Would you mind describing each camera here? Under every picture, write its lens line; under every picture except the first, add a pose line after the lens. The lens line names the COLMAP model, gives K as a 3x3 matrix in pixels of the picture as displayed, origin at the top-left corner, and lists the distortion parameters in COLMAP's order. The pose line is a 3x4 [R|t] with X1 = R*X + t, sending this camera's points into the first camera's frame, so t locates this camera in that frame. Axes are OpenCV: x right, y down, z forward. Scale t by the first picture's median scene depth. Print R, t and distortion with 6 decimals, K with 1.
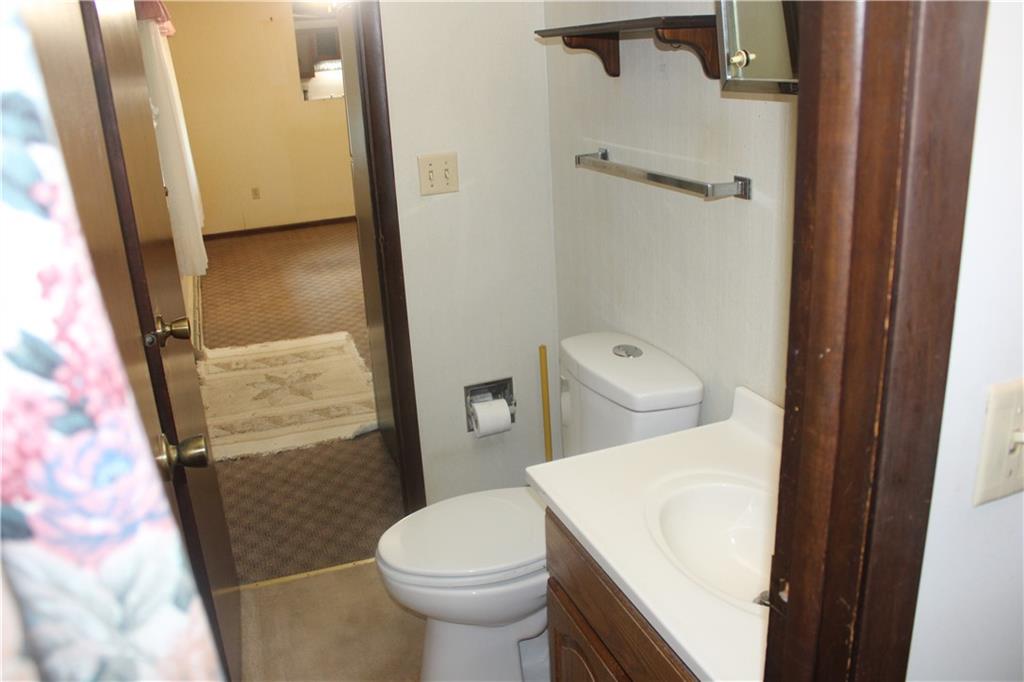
lens RADIAL K [[836.6, 0, 512.0], [0, 836.6, 341.0], [0, 0, 1]] dist [-0.166741, 0.138276]
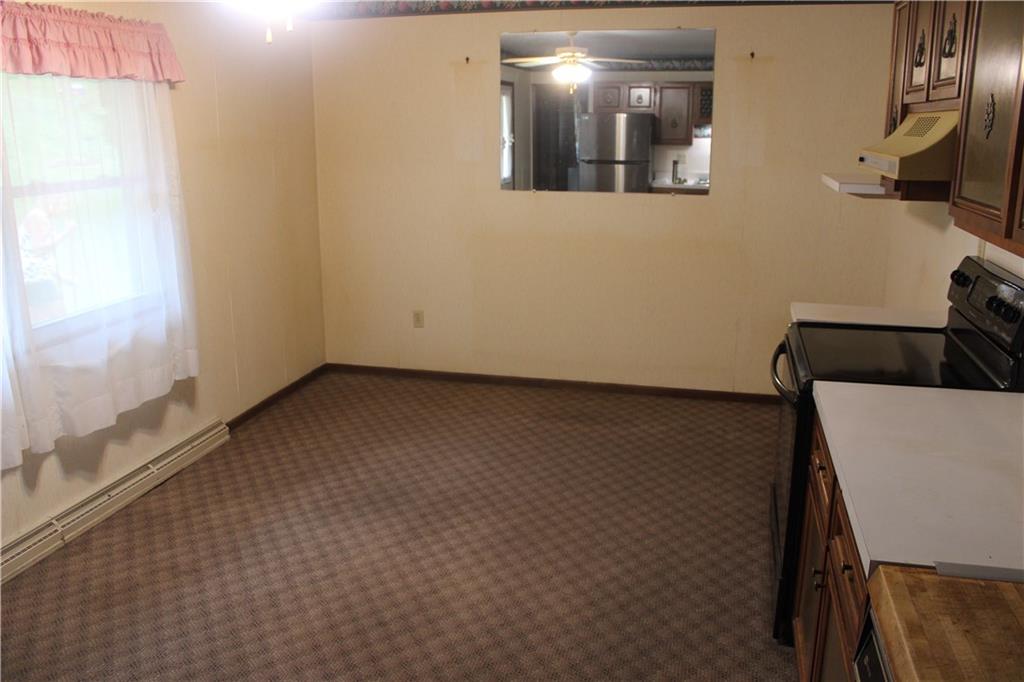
lens RADIAL K [[836.6, 0, 512.0], [0, 836.6, 341.0], [0, 0, 1]] dist [-0.166741, 0.138276]
pose [[0.819230, 0.193098, -0.539978, 0.163925], [-0.226259, 0.974054, 0.005056, -0.256224], [0.526944, 0.118033, 0.841664, 0.662822]]
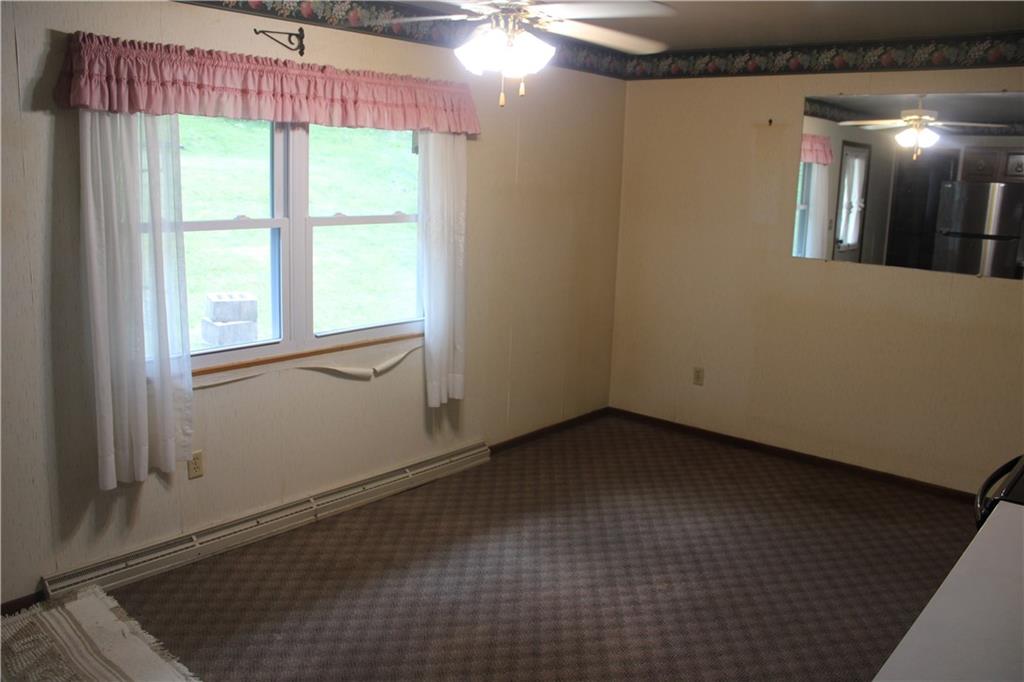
lens RADIAL K [[836.6, 0, 512.0], [0, 836.6, 341.0], [0, 0, 1]] dist [-0.166741, 0.138276]
pose [[0.475295, 0.240341, -0.846364, 0.246059], [-0.340454, 0.937268, 0.074965, -0.287740], [0.811287, 0.252517, 0.527304, 0.723392]]
